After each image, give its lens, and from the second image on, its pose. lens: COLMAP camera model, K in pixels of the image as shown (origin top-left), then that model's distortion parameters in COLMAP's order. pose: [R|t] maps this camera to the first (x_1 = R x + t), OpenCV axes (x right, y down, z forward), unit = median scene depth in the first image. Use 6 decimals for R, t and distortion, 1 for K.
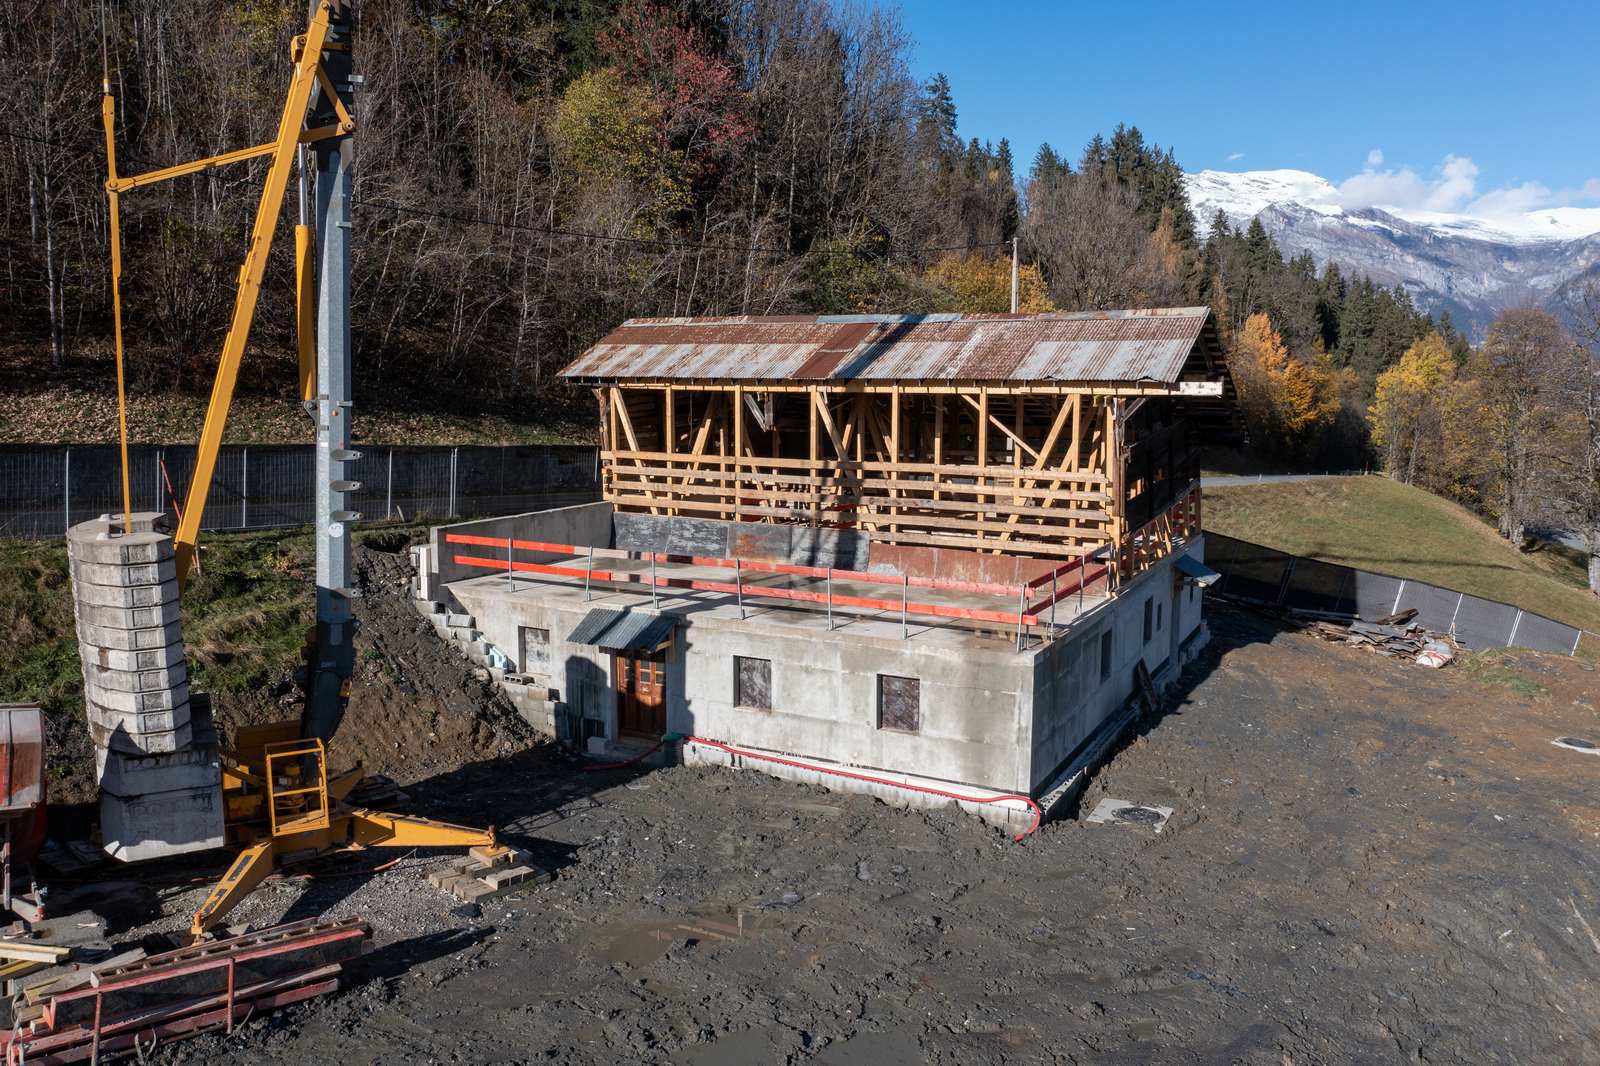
lens RADIAL K [[1254.4, 0, 800.0], [0, 1254.4, 533.0], [0, 0, 1]] dist [-0.026295, 0.006898]
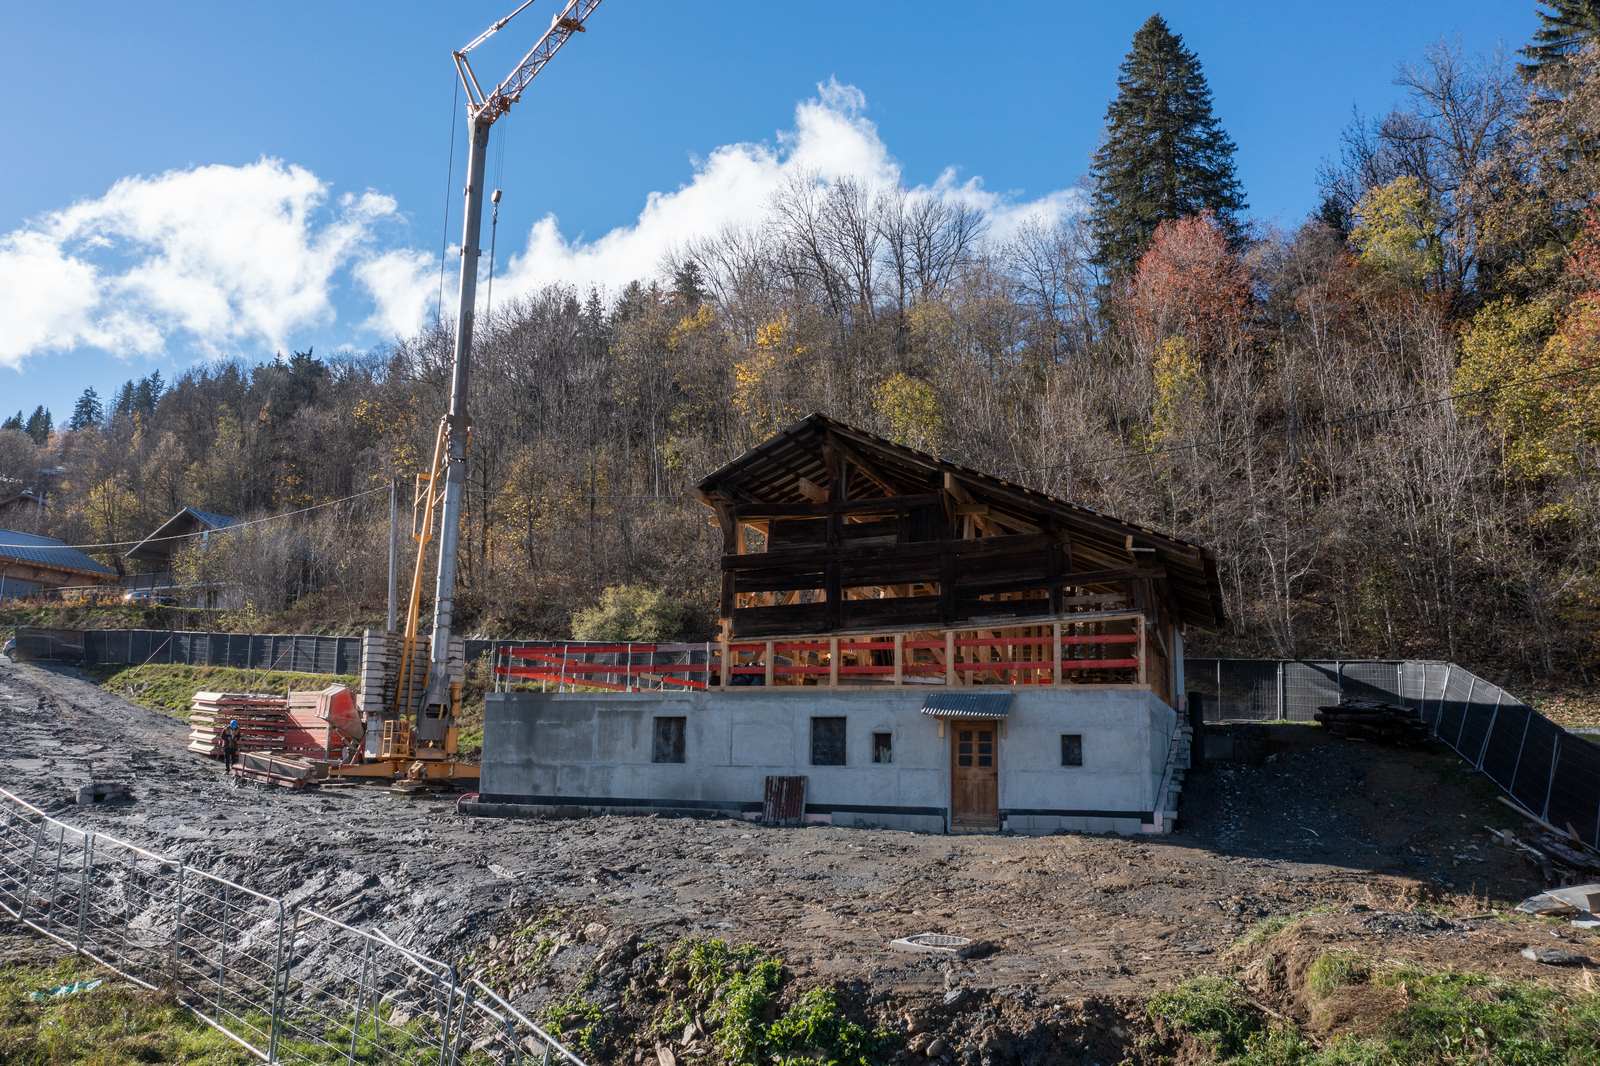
lens RADIAL K [[1255.1, 0, 800.0], [0, 1255.1, 533.0], [0, 0, 1]] dist [-0.022170, 0.001250]
pose [[0.145300, -0.181339, -0.972627, 1.339332], [-0.155284, 0.966697, -0.203431, 0.125853], [0.977126, 0.180592, 0.112303, 0.924963]]
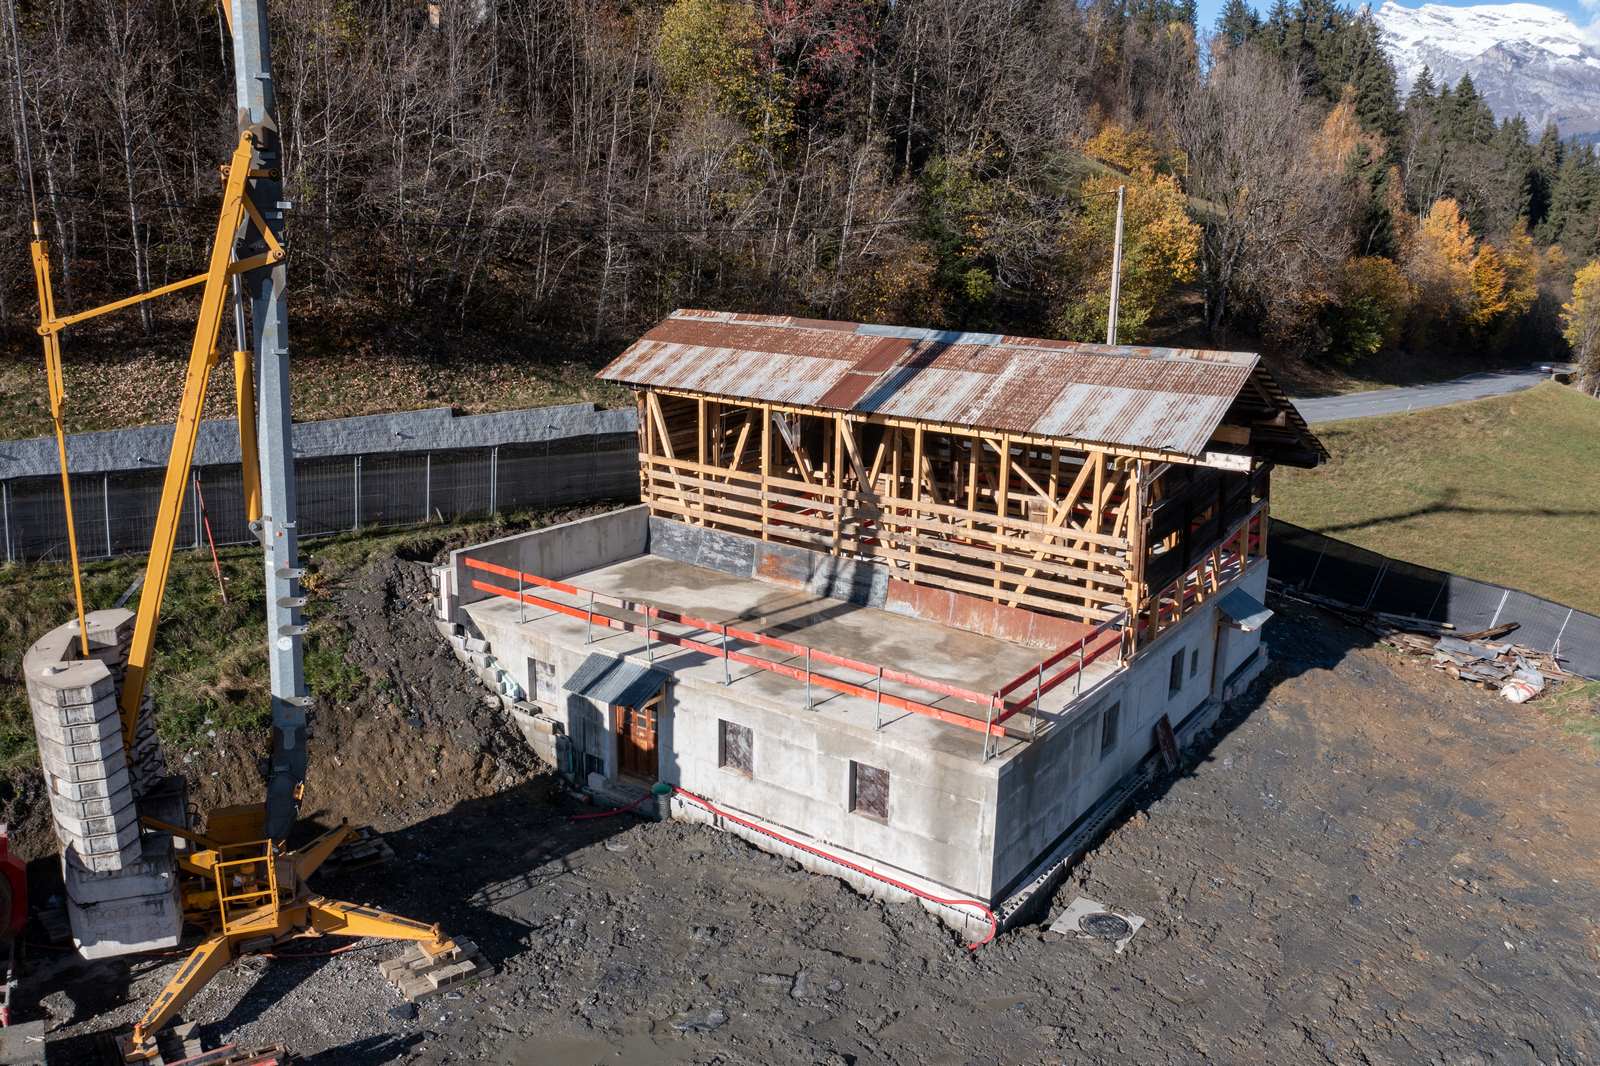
lens RADIAL K [[1253.6, 0, 800.0], [0, 1253.6, 533.0], [0, 0, 1]] dist [-0.027161, 0.006610]
pose [[0.991139, 0.046291, -0.124498, 0.116874], [-0.031267, 0.992278, 0.120026, -0.155432], [0.129093, -0.115069, 0.984934, 0.037201]]
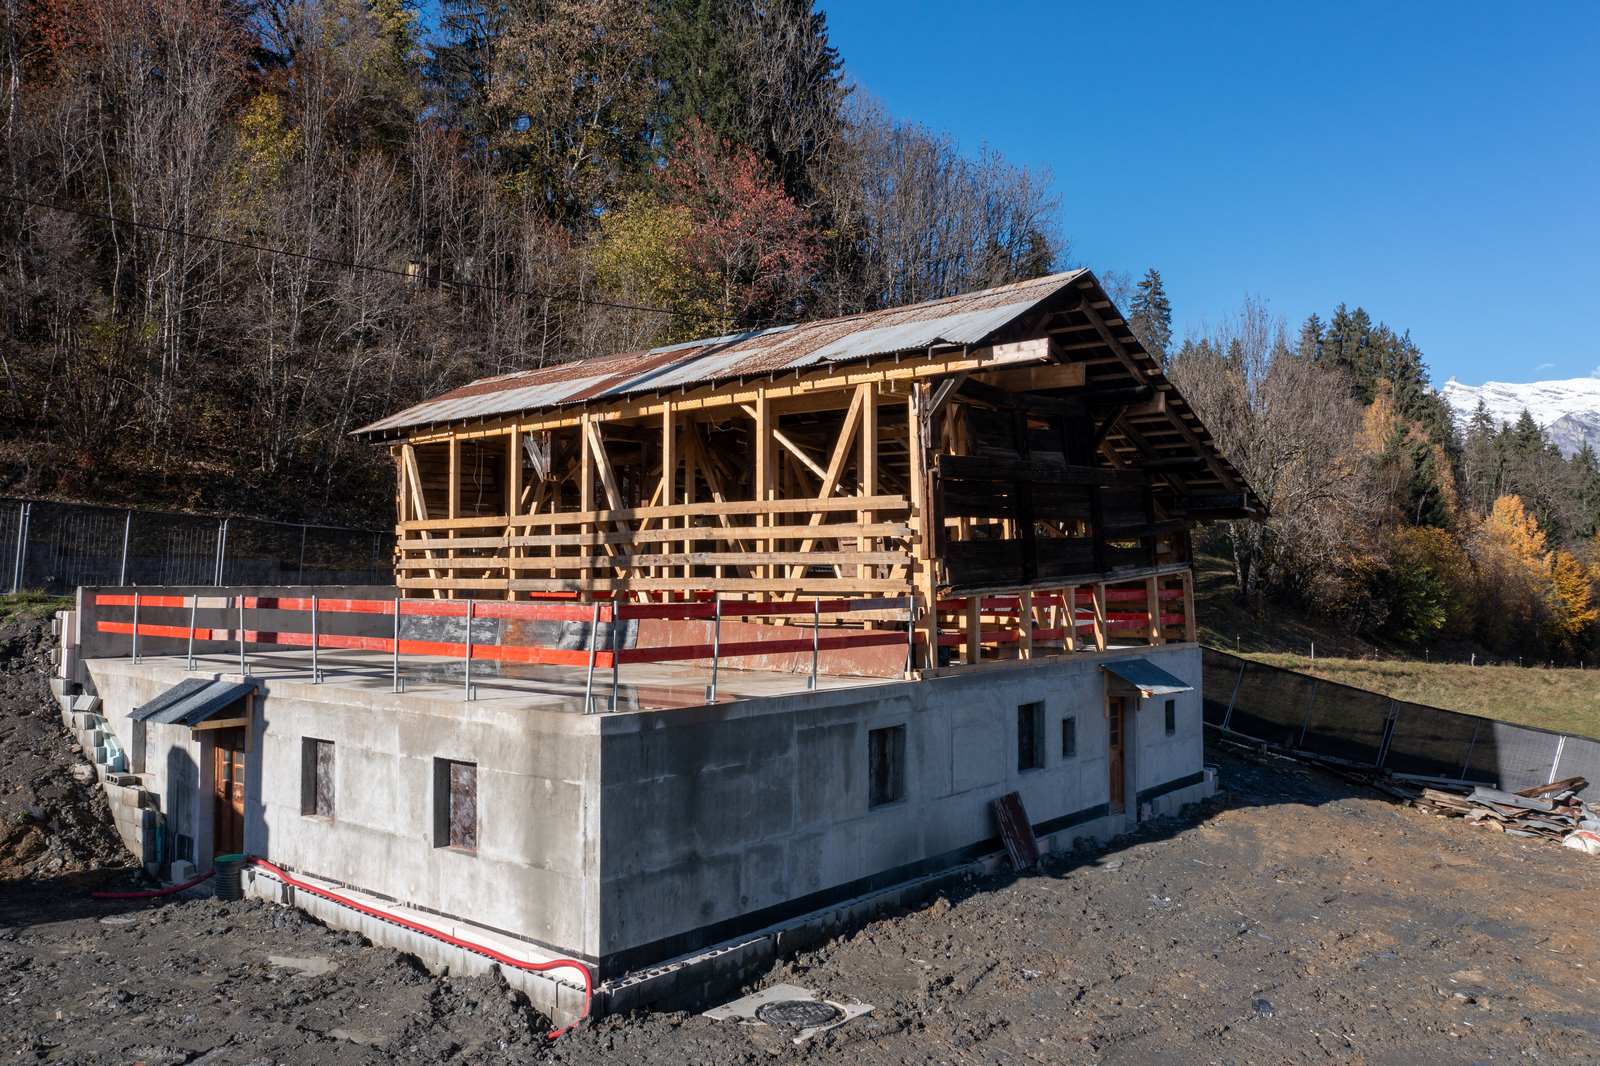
lens RADIAL K [[1254.4, 0, 800.0], [0, 1254.4, 533.0], [0, 0, 1]] dist [-0.026295, 0.006898]
pose [[0.979415, -0.009740, -0.201623, 0.320657], [-0.025808, 0.984596, -0.172931, 0.089731], [0.200201, 0.174575, 0.964076, 0.340129]]
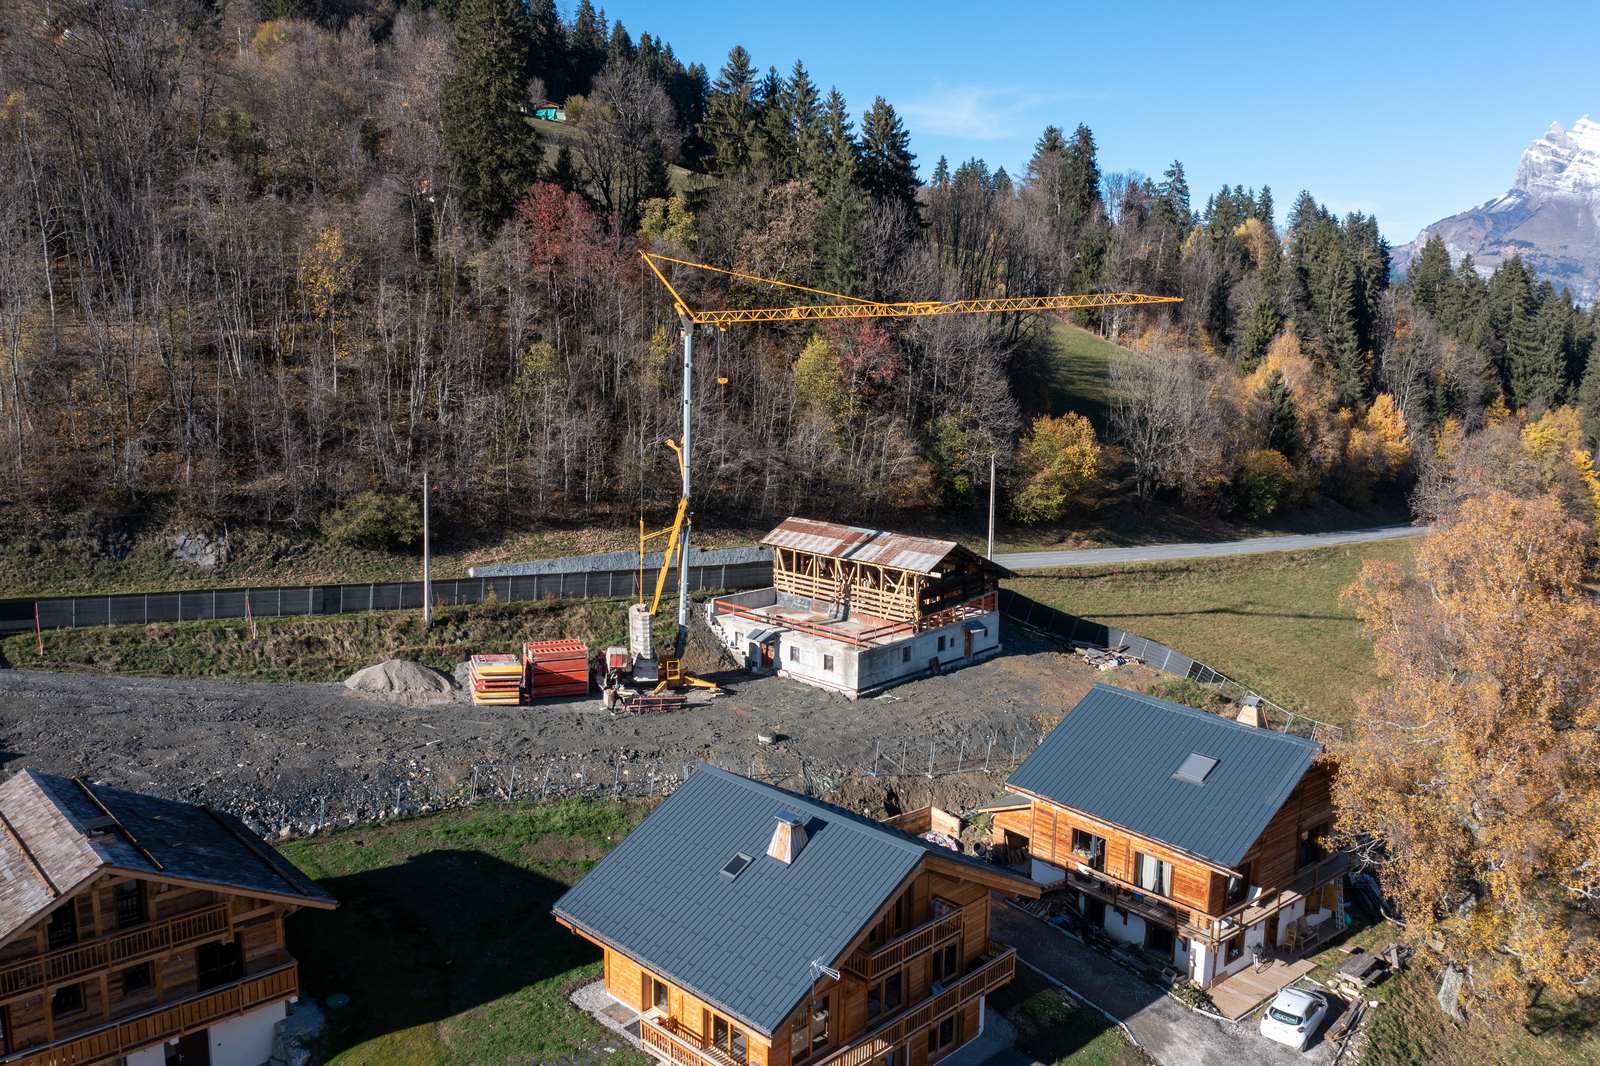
lens RADIAL K [[1255.1, 0, 800.0], [0, 1255.1, 533.0], [0, 0, 1]] dist [-0.022170, 0.001250]
pose [[0.964797, 0.052205, -0.257762, 0.771285], [-0.045347, 0.998443, 0.032485, -0.297382], [0.259057, -0.019652, 0.965662, -2.120715]]
